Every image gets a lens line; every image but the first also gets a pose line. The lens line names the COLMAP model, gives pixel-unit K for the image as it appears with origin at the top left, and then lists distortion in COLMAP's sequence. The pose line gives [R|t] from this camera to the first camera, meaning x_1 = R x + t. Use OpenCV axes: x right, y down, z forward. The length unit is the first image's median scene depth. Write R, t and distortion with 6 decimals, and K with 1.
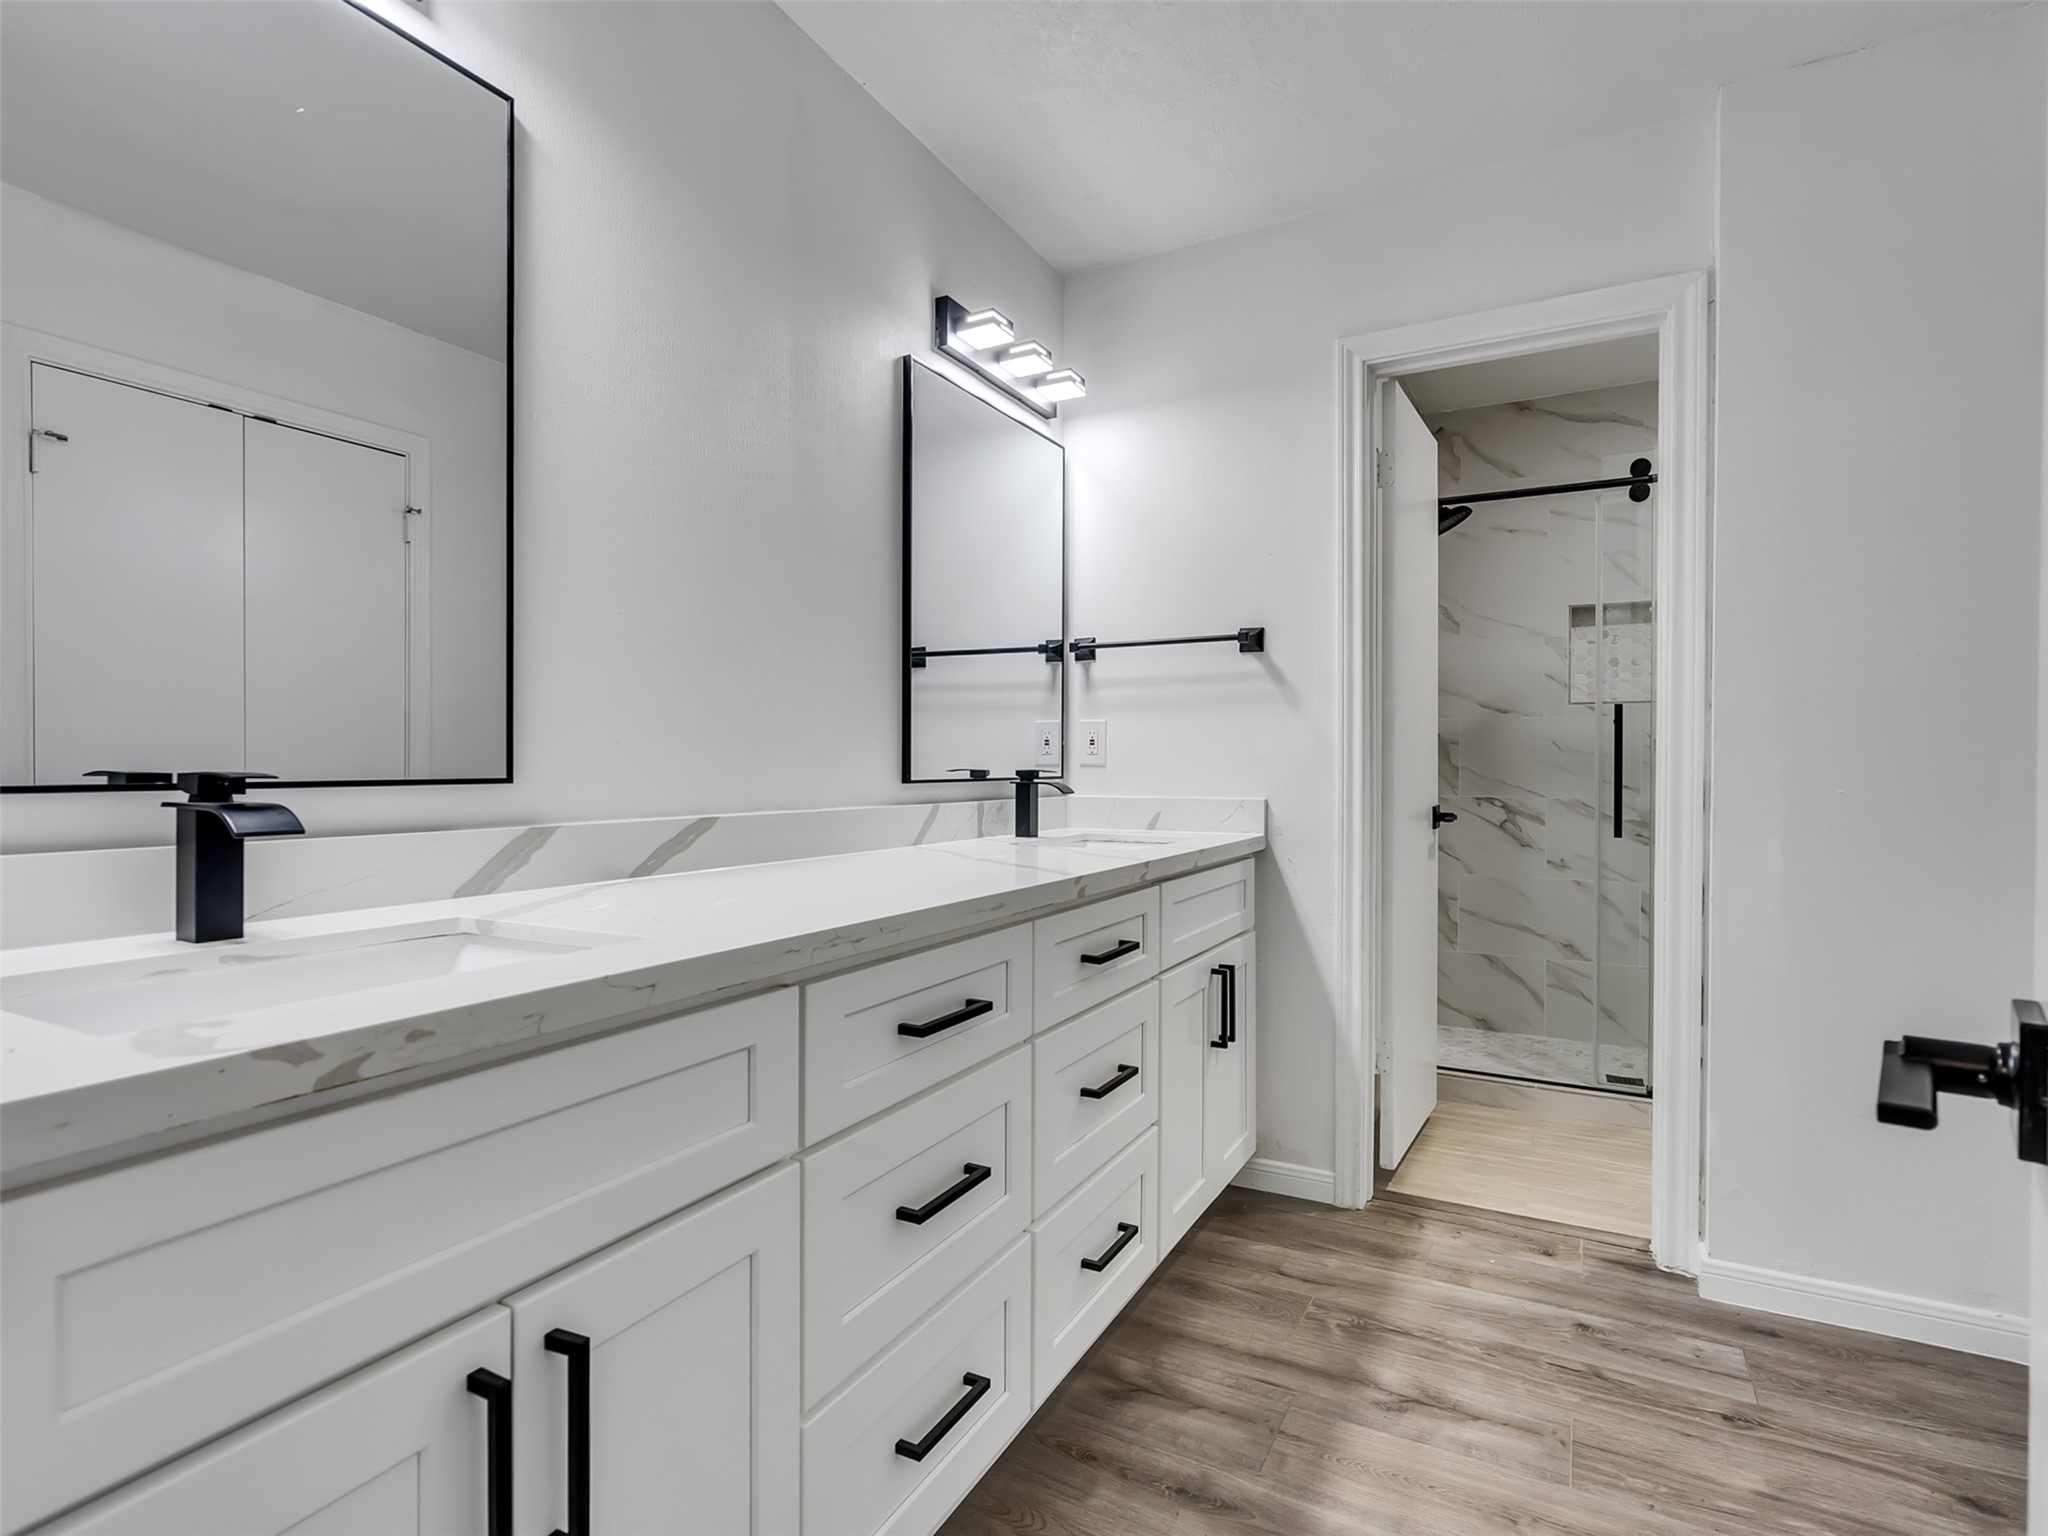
lens RADIAL K [[1053.0, 0, 1014.5], [0, 1053.0, 770.0], [0, 0, 1]] dist [-0.000875, -0.000366]
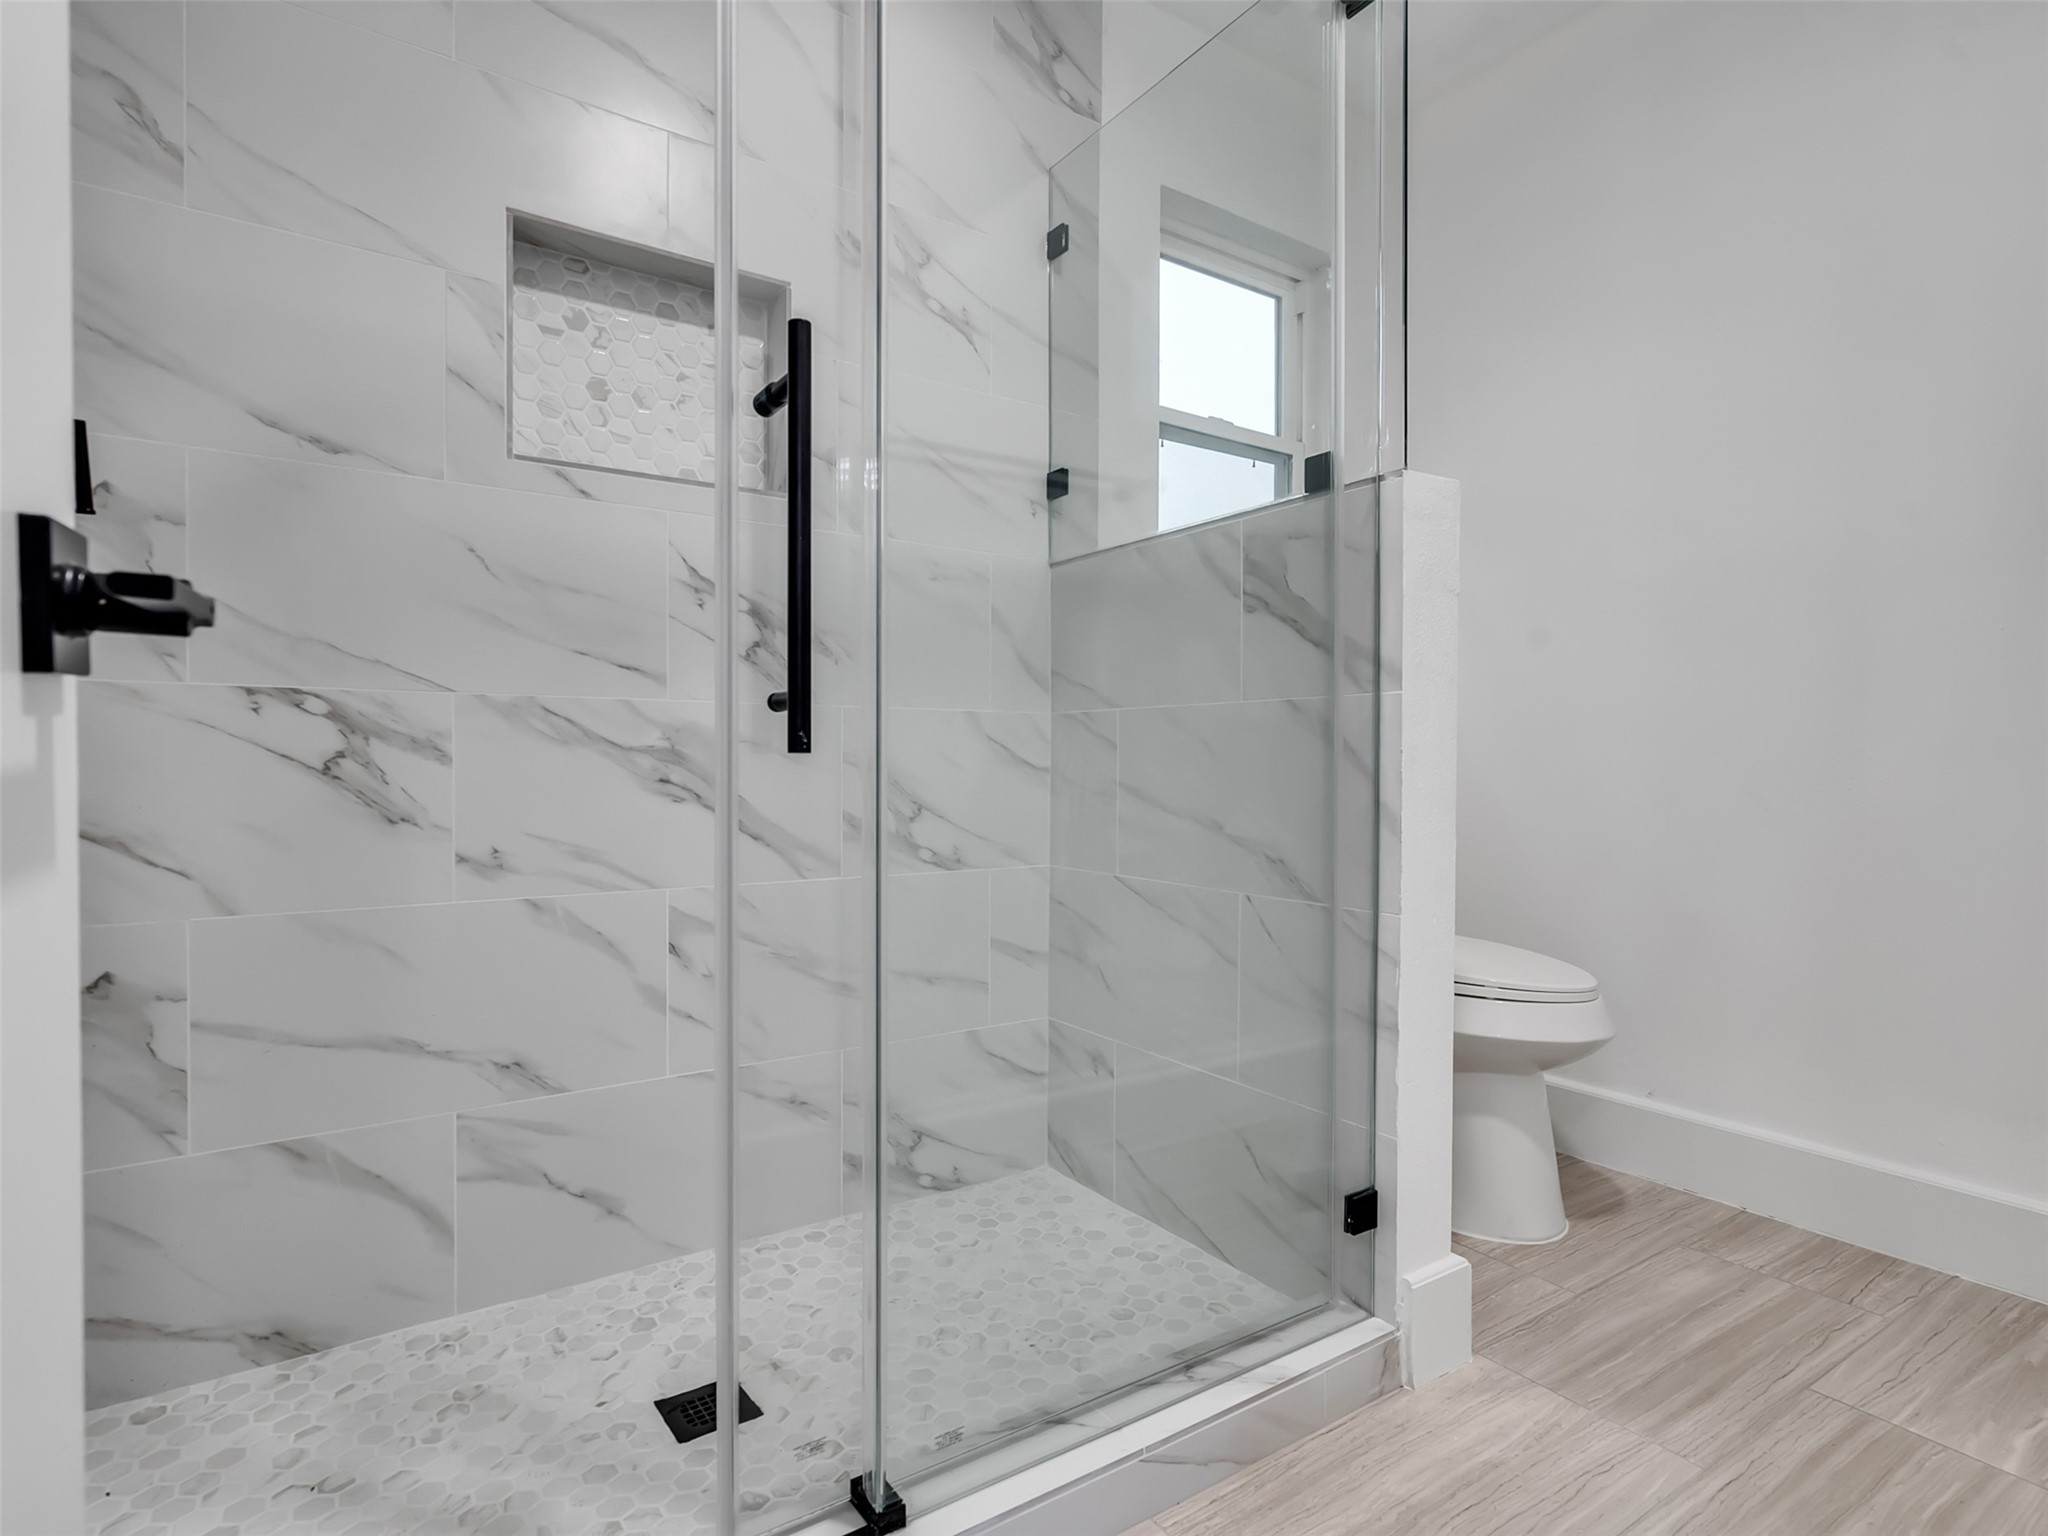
lens RADIAL K [[1053.0, 0, 1012.7], [0, 1053.0, 769.5], [0, 0, 1]] dist [-0.000875, -0.000366]
pose [[0.473482, -0.005882, 0.880784, 0.259984], [0.010165, 0.999948, 0.001214, 0.055282], [-0.880745, 0.008378, 0.473517, 0.629976]]
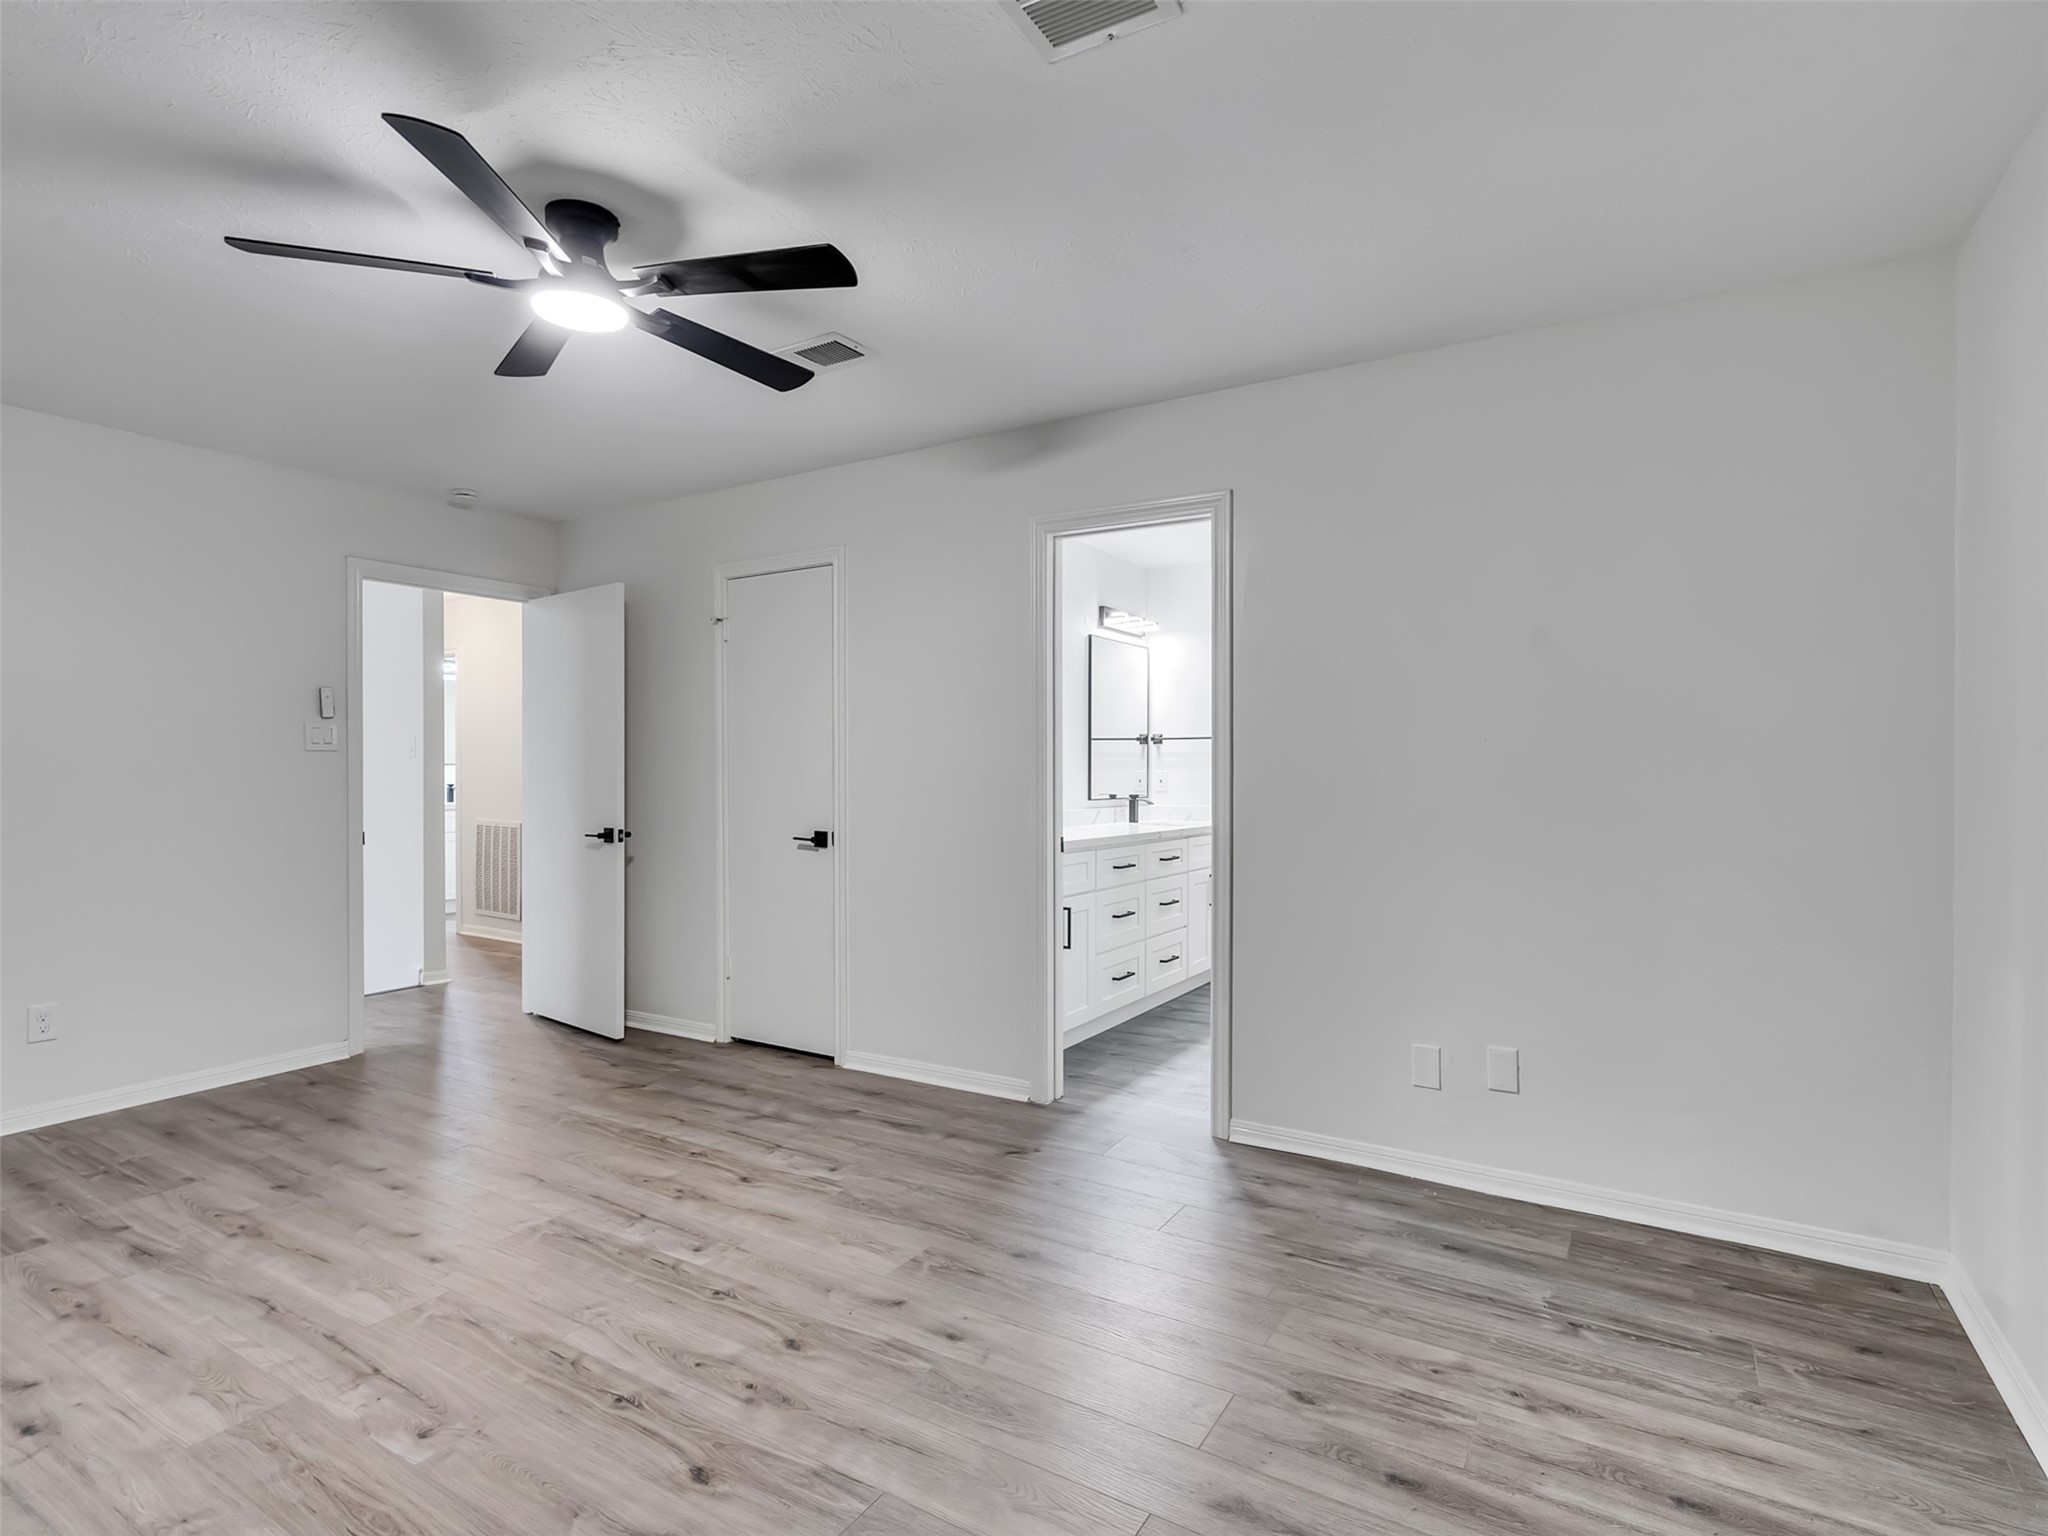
lens RADIAL K [[1053.0, 0, 1010.6], [0, 1053.0, 777.9], [0, 0, 1]] dist [-0.000875, -0.000366]
pose [[0.998395, 0.001710, -0.056610, -0.147282], [-0.001921, 0.999991, -0.003686, -0.031227], [0.056603, 0.003789, 0.998390, -1.553523]]
